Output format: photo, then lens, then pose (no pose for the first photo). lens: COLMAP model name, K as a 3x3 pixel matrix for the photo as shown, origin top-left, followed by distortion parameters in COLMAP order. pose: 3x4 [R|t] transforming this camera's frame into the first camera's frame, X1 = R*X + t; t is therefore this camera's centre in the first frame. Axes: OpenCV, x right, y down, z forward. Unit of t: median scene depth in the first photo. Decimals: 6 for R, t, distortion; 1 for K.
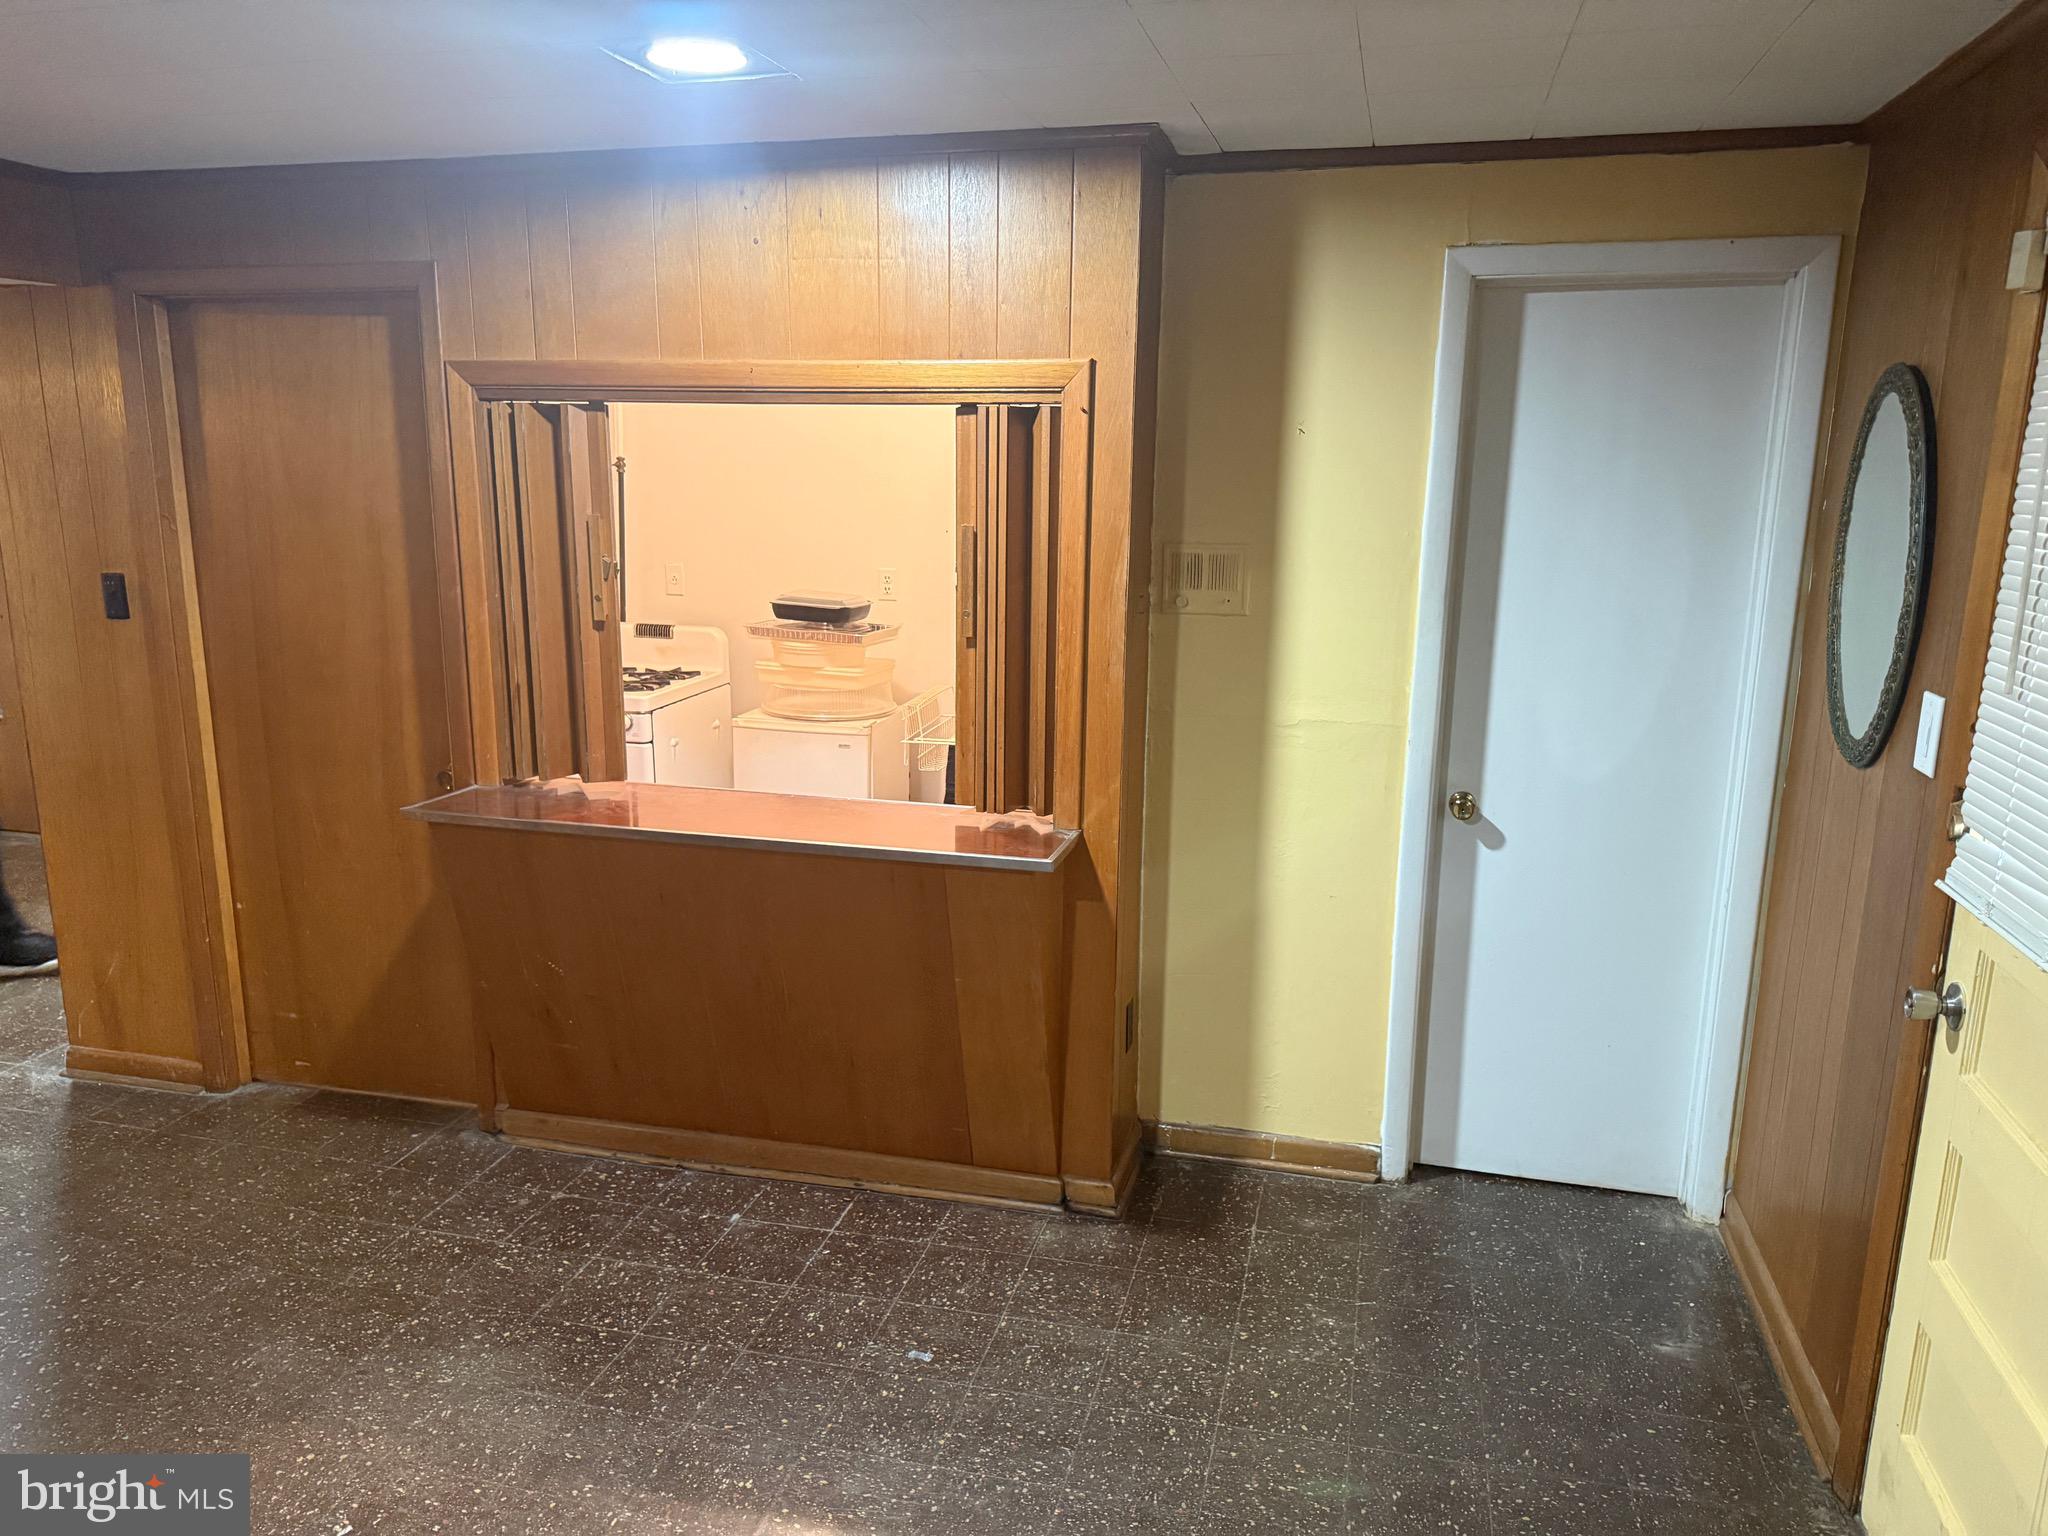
lens RADIAL K [[1440.3, 0, 1023.2], [0, 1440.3, 774.8], [0, 0, 1]] dist [0.033428, -0.041749]
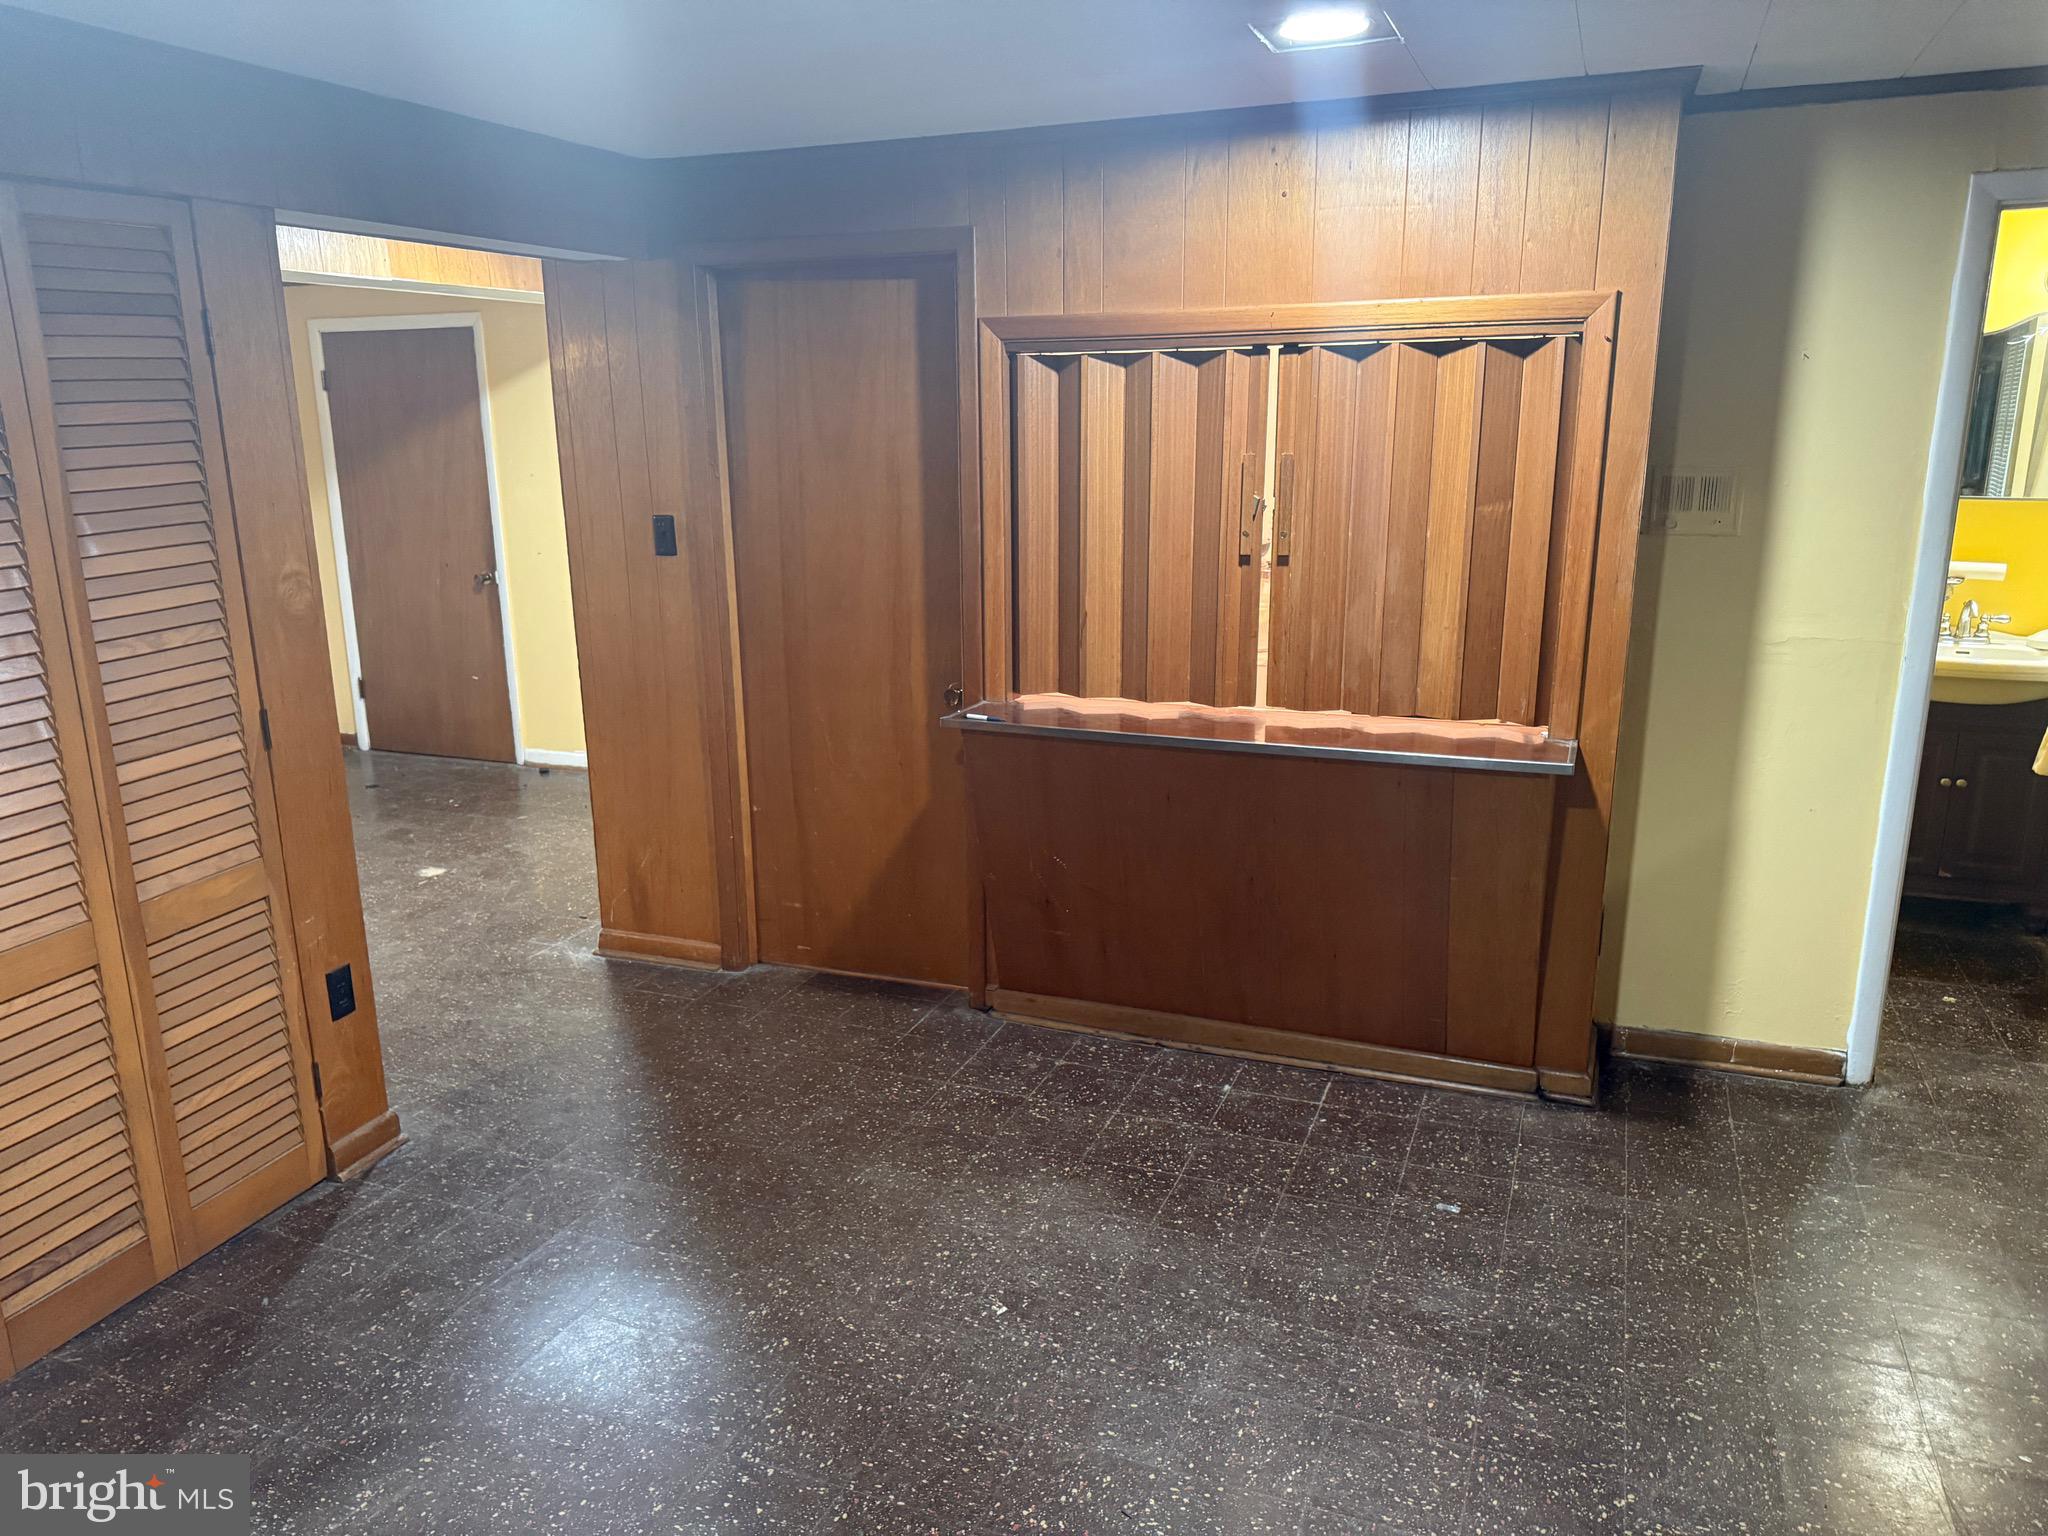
lens RADIAL K [[1424.0, 0, 1017.9], [0, 1424.0, 780.0], [0, 0, 1]] dist [0.153142, -0.316865]
pose [[0.990791, 0.011616, -0.134900, -0.232932], [-0.007636, 0.999521, 0.029987, 0.041432], [0.135184, -0.028680, 0.990405, -0.120251]]
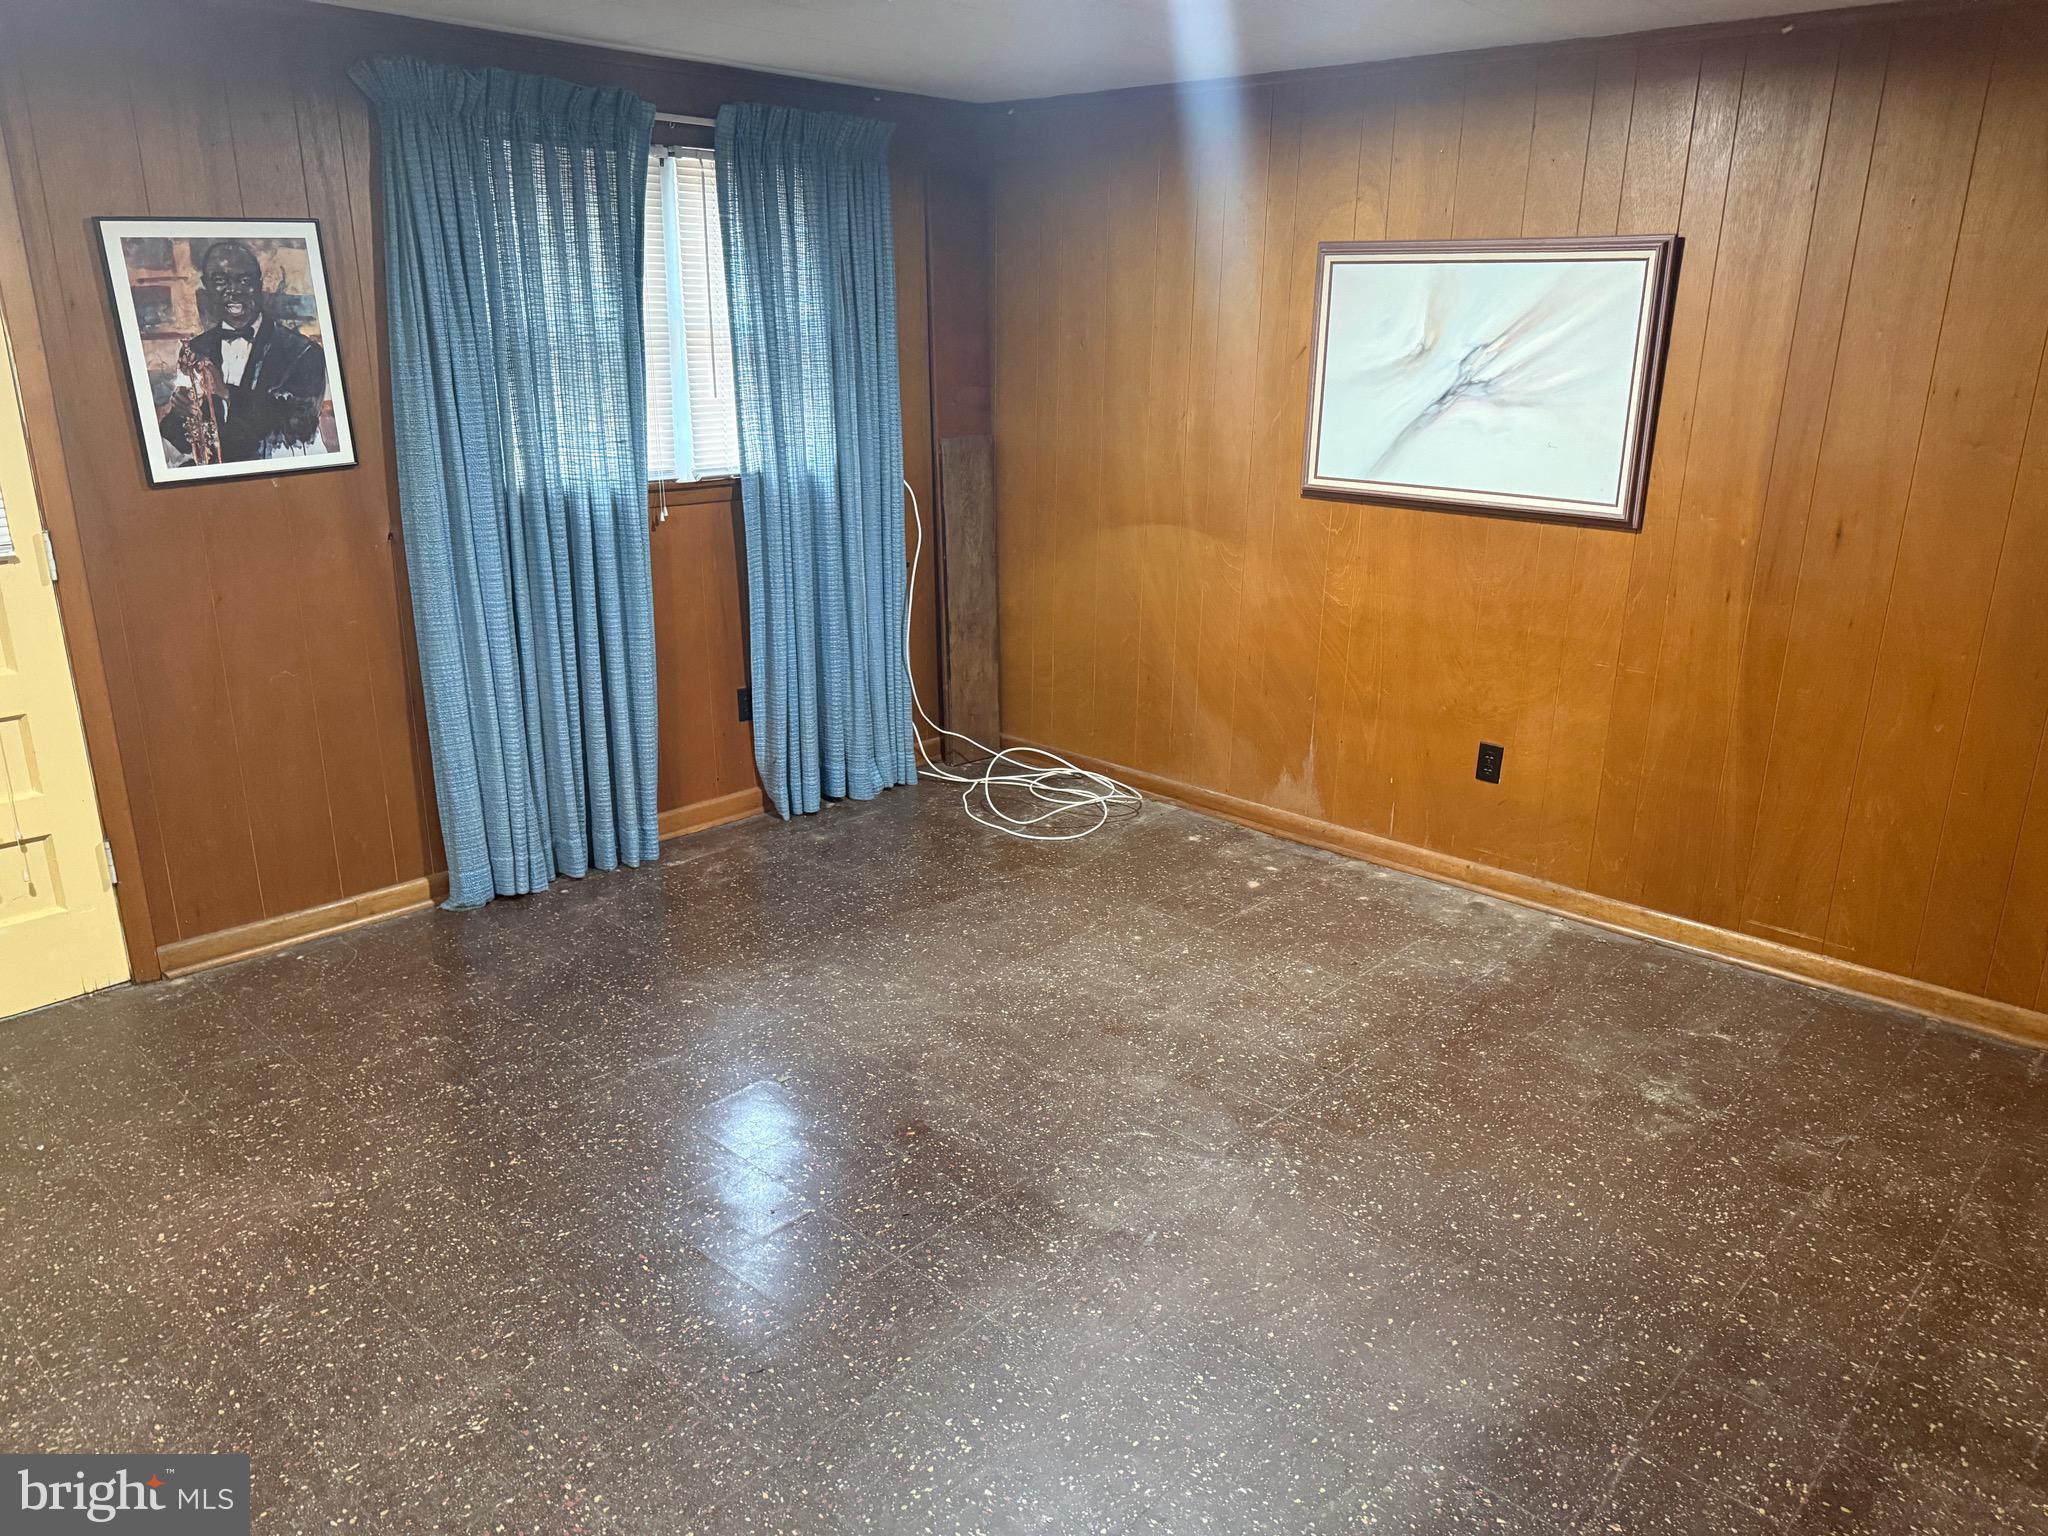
lens RADIAL K [[1429.7, 0, 1017.6], [0, 1429.7, 778.6], [0, 0, 1]] dist [0.139949, -0.223292]
pose [[-0.877436, -0.164547, 0.450588, -0.781046], [0.085104, 0.871027, 0.483807, -0.215592], [-0.472084, 0.462857, -0.750267, 1.015752]]
